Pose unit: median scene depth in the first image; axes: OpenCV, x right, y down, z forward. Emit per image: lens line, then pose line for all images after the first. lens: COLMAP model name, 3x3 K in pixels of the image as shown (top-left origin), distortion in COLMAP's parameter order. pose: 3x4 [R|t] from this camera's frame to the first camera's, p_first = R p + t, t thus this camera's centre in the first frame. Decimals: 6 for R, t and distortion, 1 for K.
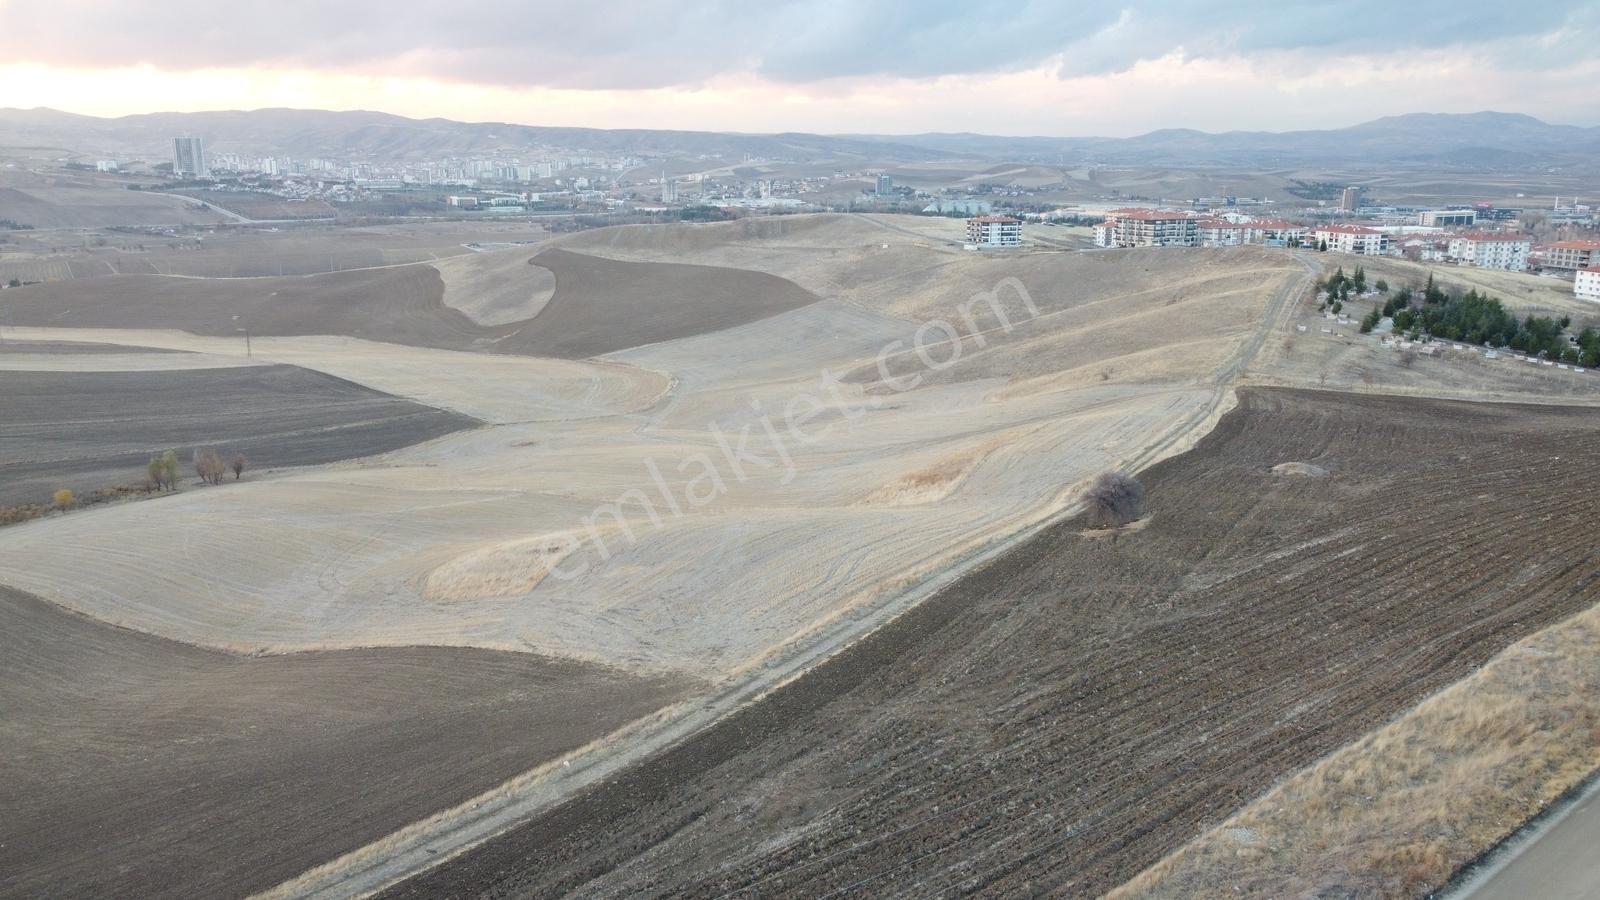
lens RADIAL K [[1215.1, 0, 796.7], [0, 1215.1, 457.7], [0, 0, 1]] dist [-0.015458, 0.006138]
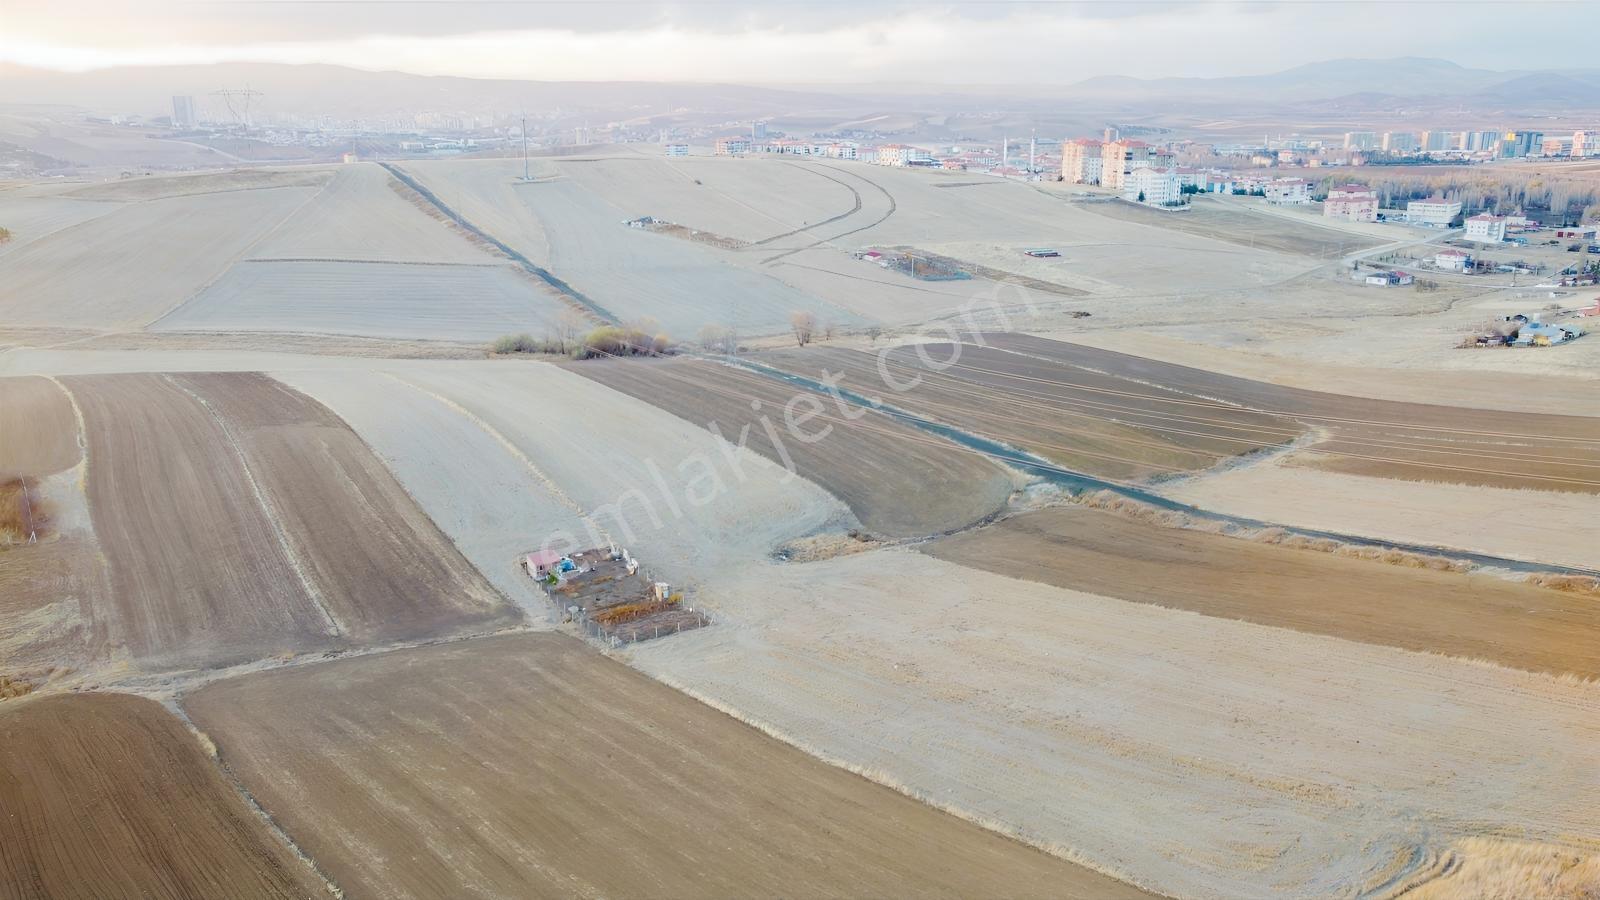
lens RADIAL K [[1242.4, 0, 774.4], [0, 1242.4, 460.4], [0, 0, 1]] dist [0.005725, 0.003845]
pose [[0.999935, -0.010805, 0.003575, 0.078242], [0.010669, 0.999294, 0.036010, 0.060939], [-0.003961, -0.035969, 0.999345, -0.256271]]
